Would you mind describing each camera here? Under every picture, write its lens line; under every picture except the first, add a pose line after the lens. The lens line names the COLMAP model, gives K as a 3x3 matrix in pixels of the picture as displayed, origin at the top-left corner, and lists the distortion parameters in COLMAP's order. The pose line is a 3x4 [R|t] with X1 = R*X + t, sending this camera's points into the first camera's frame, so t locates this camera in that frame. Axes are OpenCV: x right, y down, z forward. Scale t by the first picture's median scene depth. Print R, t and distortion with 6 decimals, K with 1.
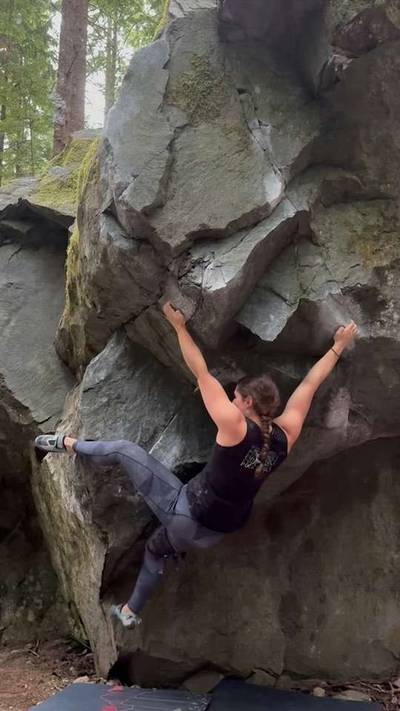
lens RADIAL K [[604.7, 0, 200.2], [0, 604.7, 357.5], [0, 0, 1]] dist [0.109012, -0.187496]
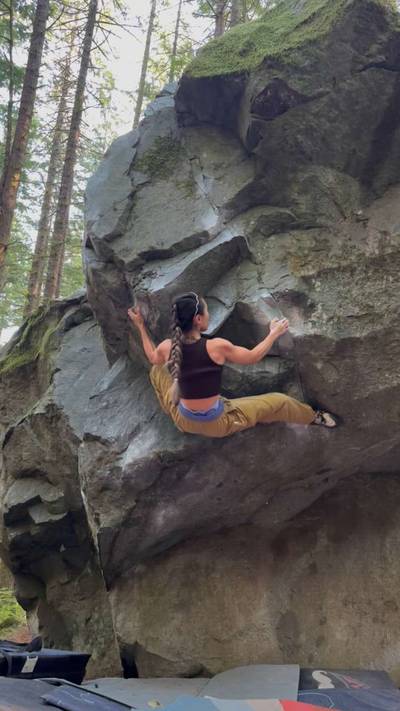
lens RADIAL K [[583.5, 0, 199.1], [0, 583.5, 357.0], [0, 0, 1]] dist [0.105547, -0.188347]
pose [[0.960759, -0.043665, -0.273926, 0.391287], [-0.022434, 0.972065, -0.233637, 0.273742], [0.276476, 0.230615, 0.932941, -0.092641]]
